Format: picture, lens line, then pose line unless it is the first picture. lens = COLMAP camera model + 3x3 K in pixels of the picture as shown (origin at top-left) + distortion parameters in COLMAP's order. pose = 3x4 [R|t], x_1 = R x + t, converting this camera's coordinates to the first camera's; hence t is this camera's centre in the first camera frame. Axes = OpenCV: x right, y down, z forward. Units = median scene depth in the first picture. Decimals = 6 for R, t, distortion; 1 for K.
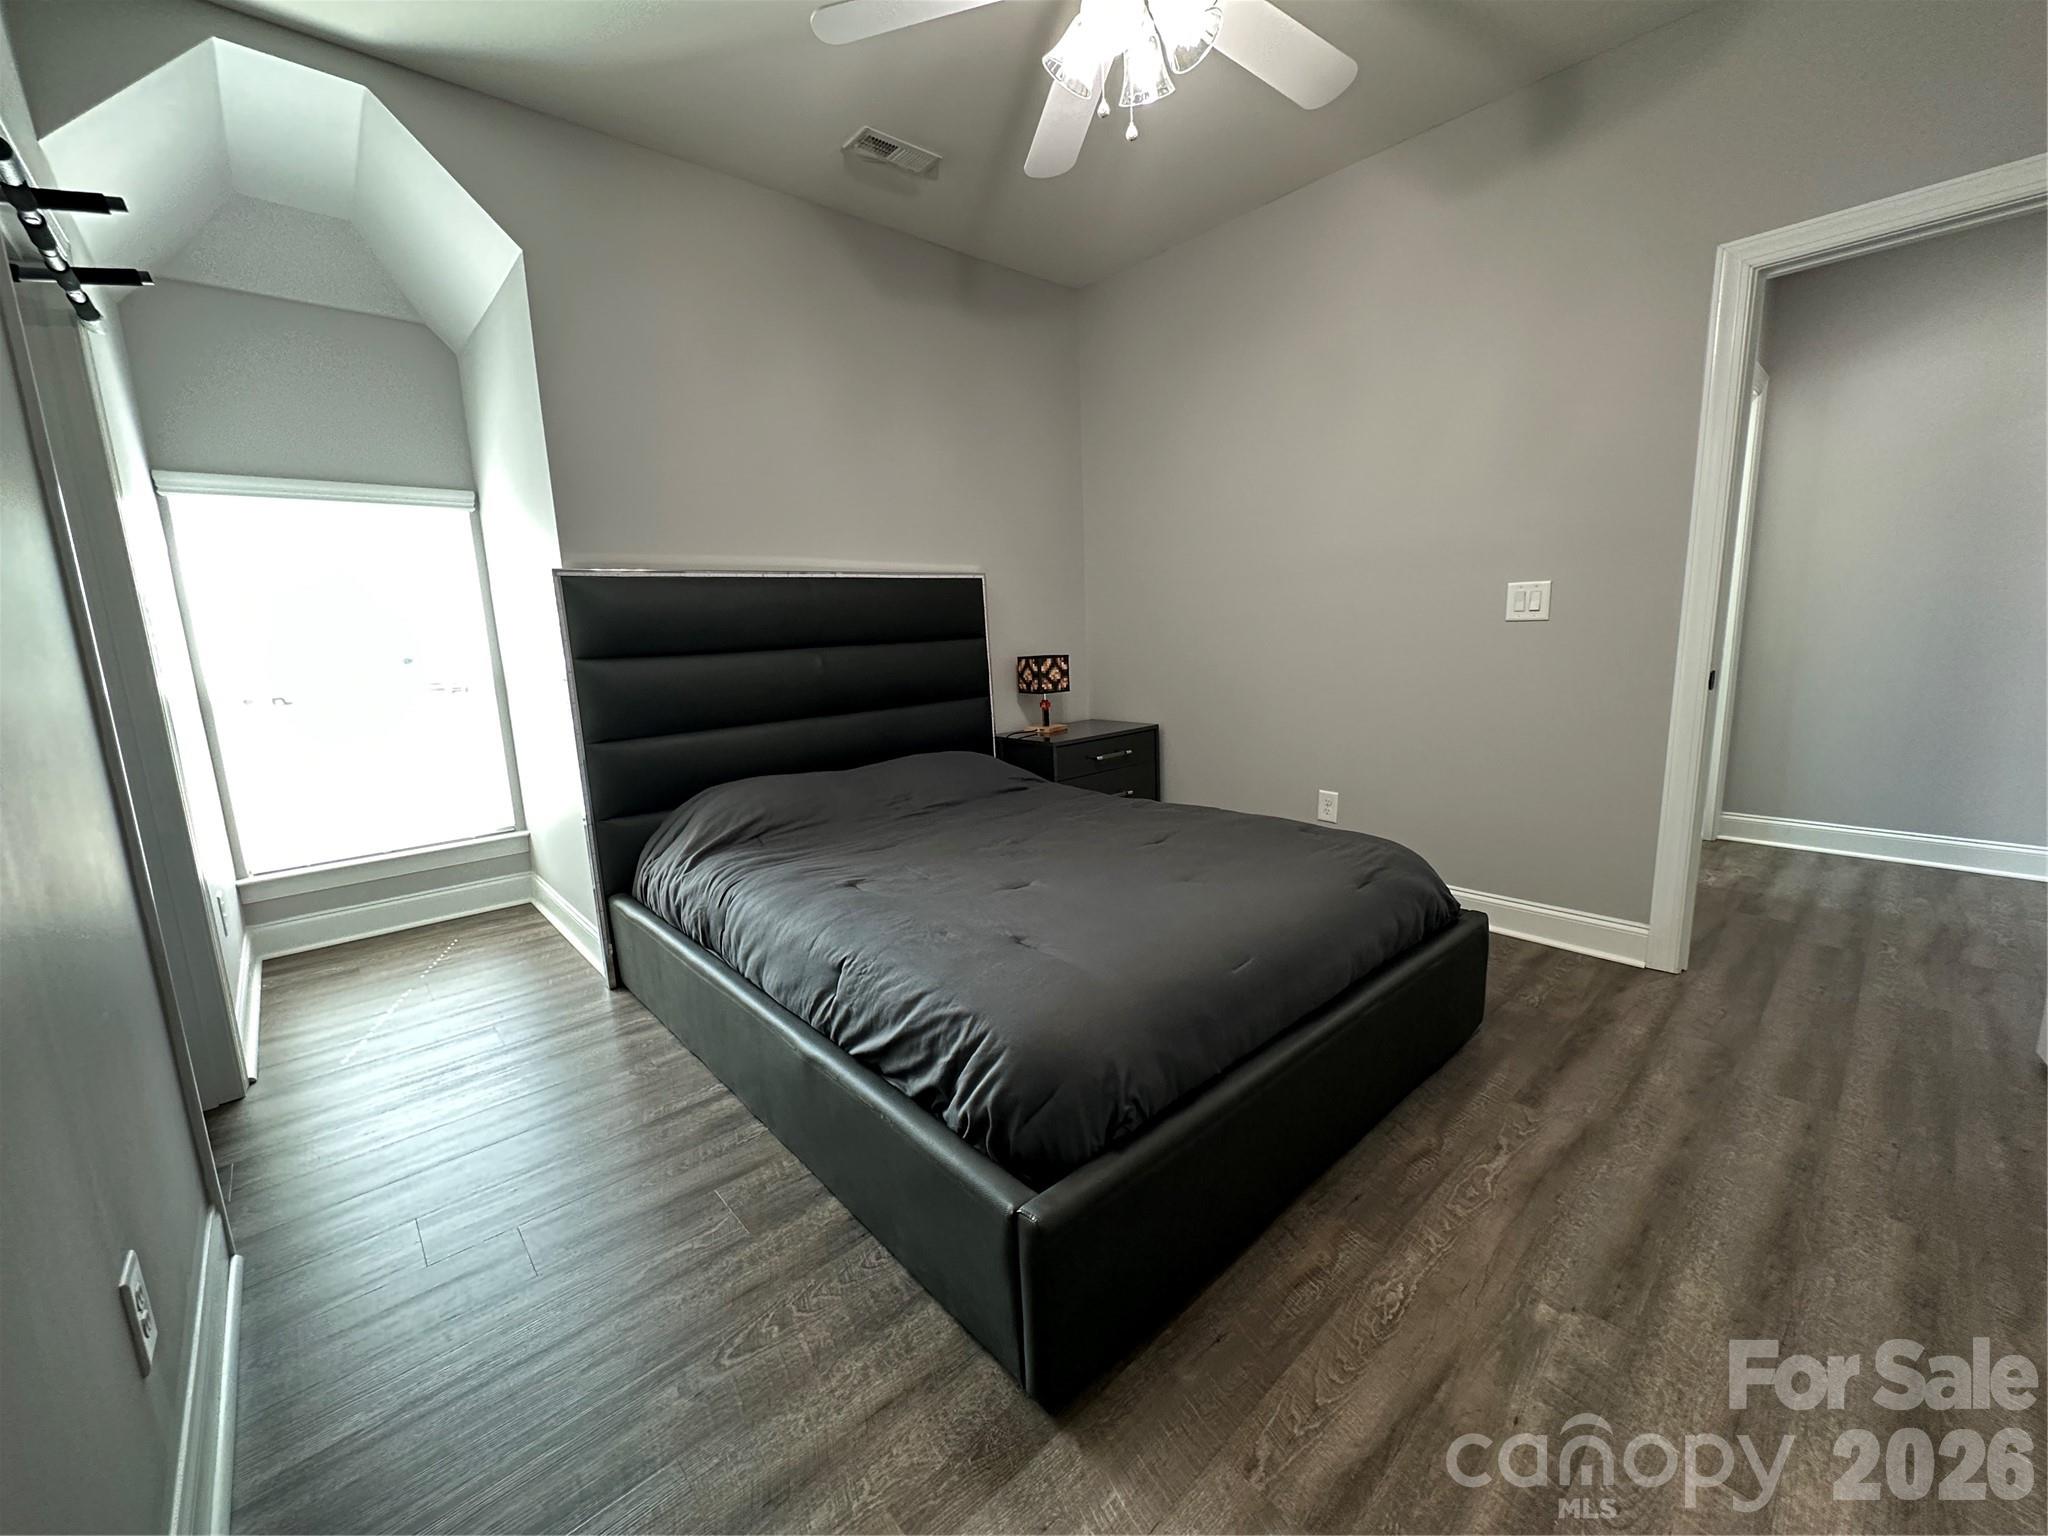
lens RADIAL K [[813.7, 0, 1025.5], [0, 813.7, 768.9], [0, 0, 1]] dist [-0.001545, -0.000312]
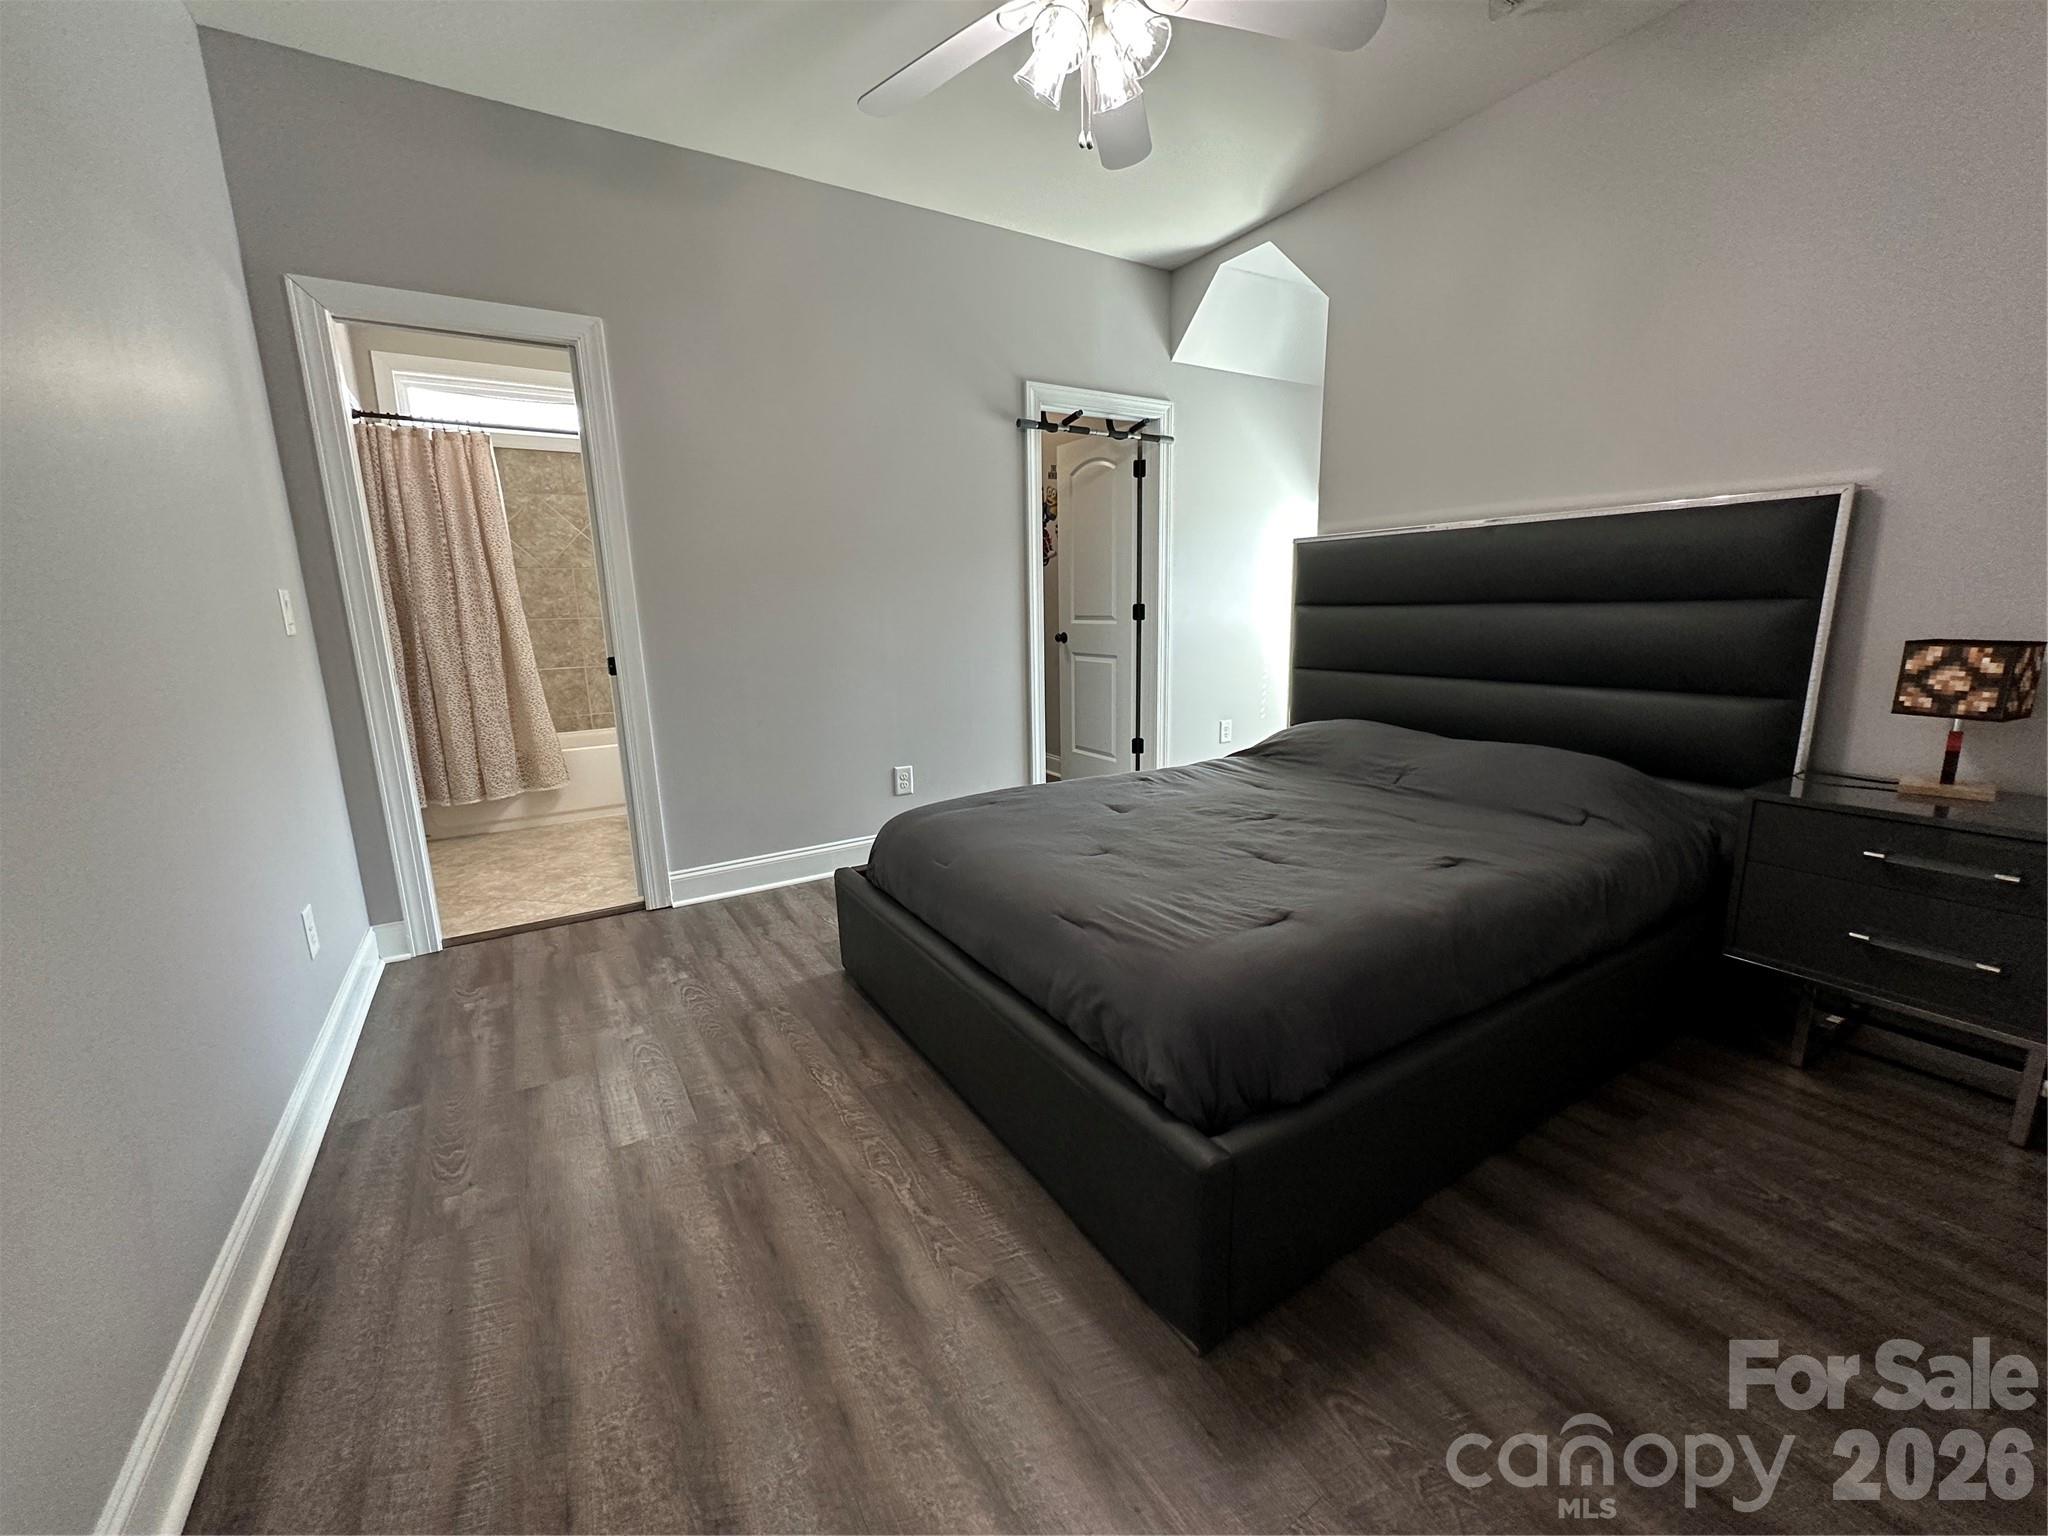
lens RADIAL K [[813.7, 0, 1025.5], [0, 813.7, 768.9], [0, 0, 1]] dist [-0.001545, -0.000312]
pose [[-0.173392, 0.238000, -0.955663, 1.348535], [-0.146472, 0.953337, 0.263996, -0.249713], [0.973900, 0.185752, -0.130441, 1.181034]]
